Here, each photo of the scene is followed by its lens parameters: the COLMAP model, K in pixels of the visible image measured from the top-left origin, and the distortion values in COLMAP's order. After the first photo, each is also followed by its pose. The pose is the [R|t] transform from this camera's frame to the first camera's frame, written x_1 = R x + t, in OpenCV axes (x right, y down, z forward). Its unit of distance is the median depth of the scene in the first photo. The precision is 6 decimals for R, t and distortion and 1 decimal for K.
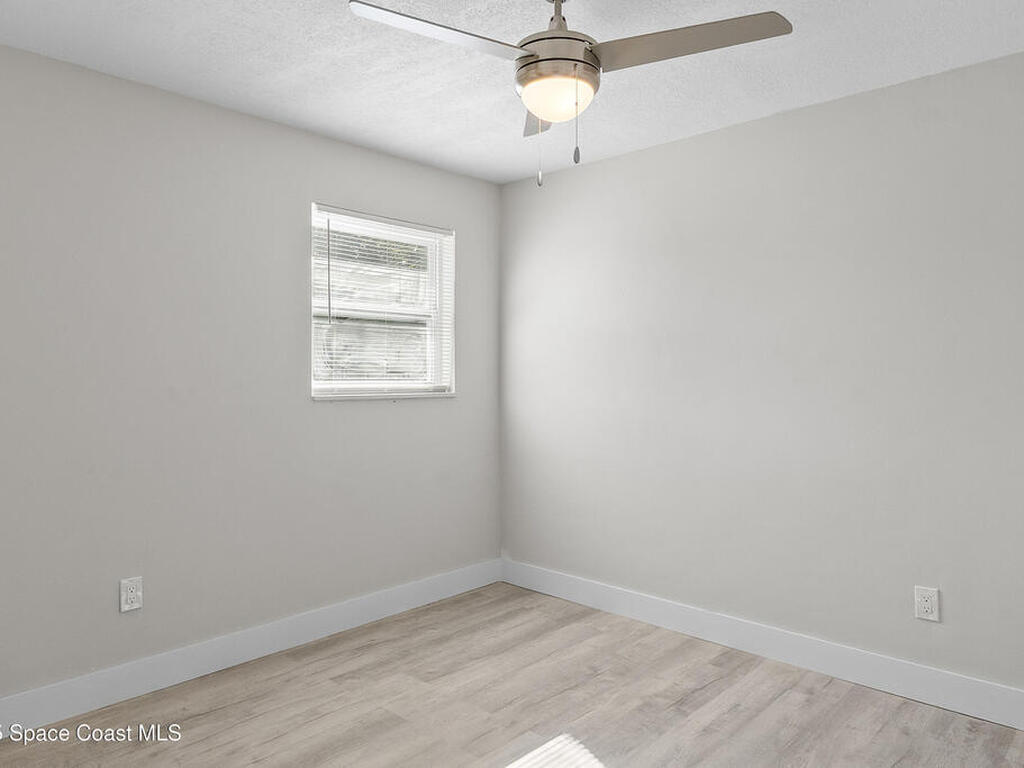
lens RADIAL K [[693.4, 0, 509.1], [0, 693.4, 364.3], [0, 0, 1]] dist [0.008634, -0.008878]
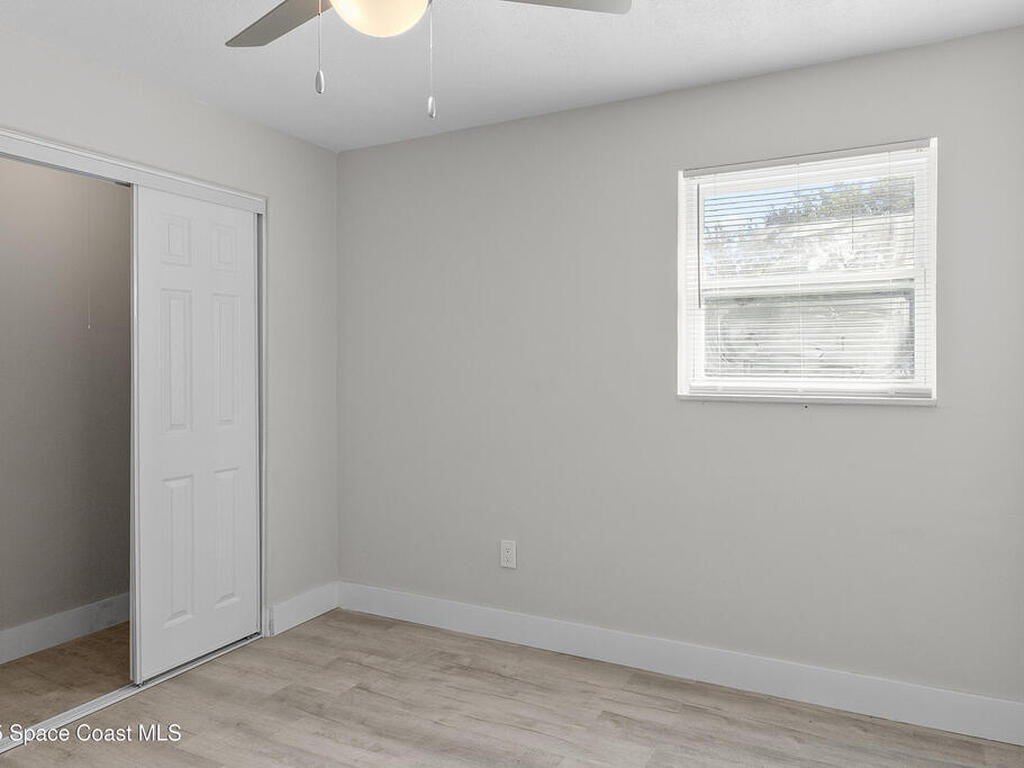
lens RADIAL K [[701.2, 0, 510.4], [0, 701.2, 365.8], [0, 0, 1]] dist [0.006505, -0.005542]
pose [[0.266028, -0.005953, -0.963947, 0.481120], [0.012559, 0.999917, -0.002709, 0.009230], [0.963883, -0.011385, 0.266081, 0.538543]]
